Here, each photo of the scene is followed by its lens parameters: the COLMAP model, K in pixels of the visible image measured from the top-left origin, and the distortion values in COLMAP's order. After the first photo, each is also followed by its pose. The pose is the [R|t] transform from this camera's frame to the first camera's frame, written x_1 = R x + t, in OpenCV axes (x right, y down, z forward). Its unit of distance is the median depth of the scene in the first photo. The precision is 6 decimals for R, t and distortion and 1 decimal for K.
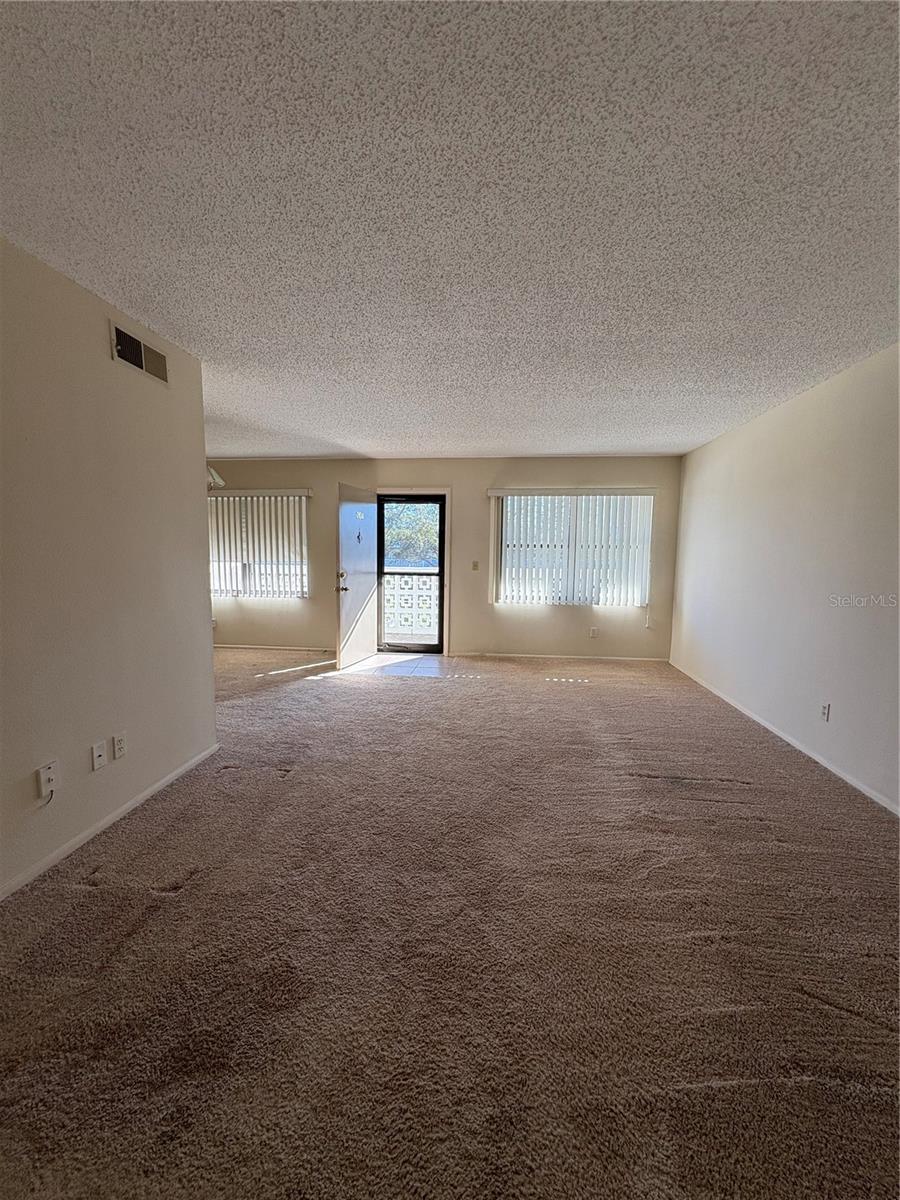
lens RADIAL K [[477.6, 0, 450.0], [0, 477.6, 600.0], [0, 0, 1]] dist [-0.001069, 0.000511]
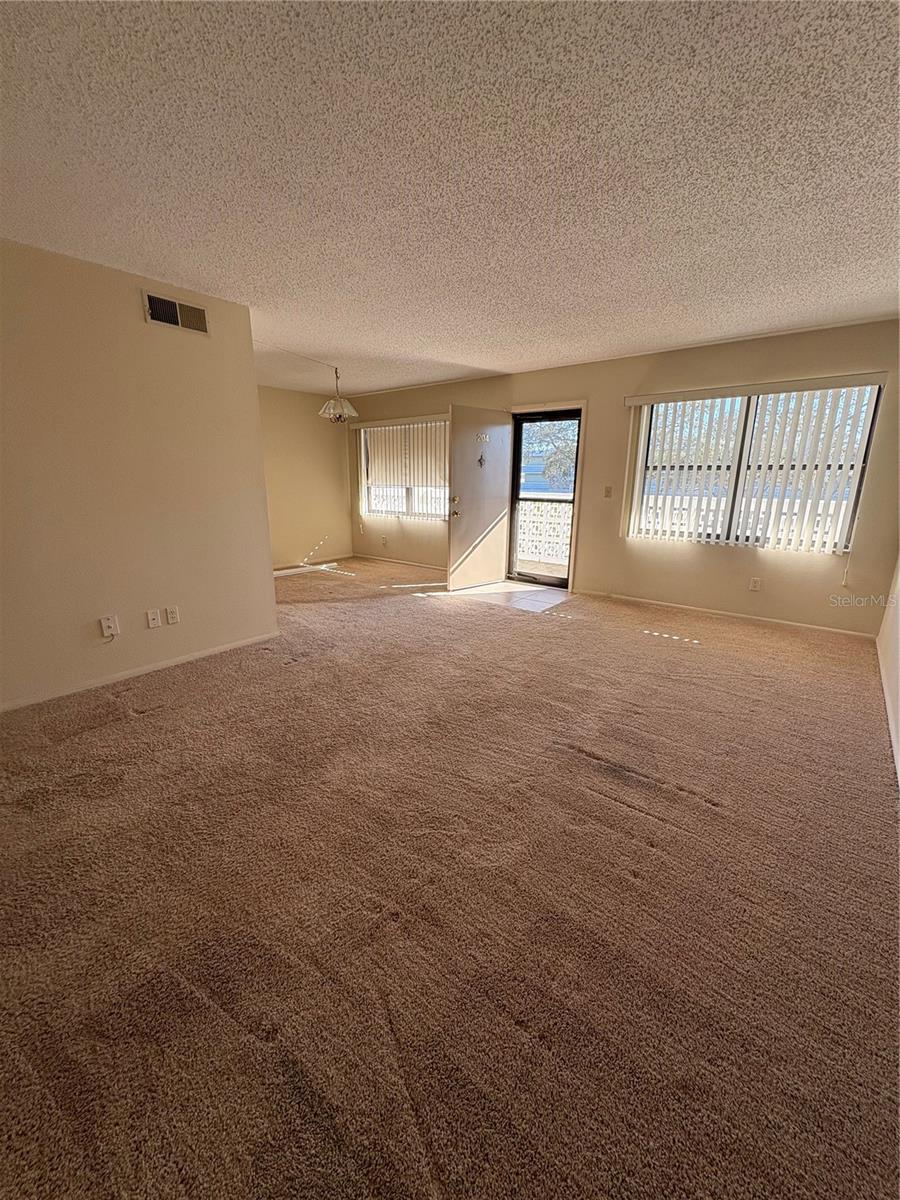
lens RADIAL K [[477.6, 0, 450.0], [0, 477.6, 600.0], [0, 0, 1]] dist [-0.001069, 0.000511]
pose [[0.841060, 0.131648, -0.524677, 0.314006], [-0.052499, 0.985220, 0.163048, -0.006049], [0.538388, -0.109588, 0.835541, 0.112825]]
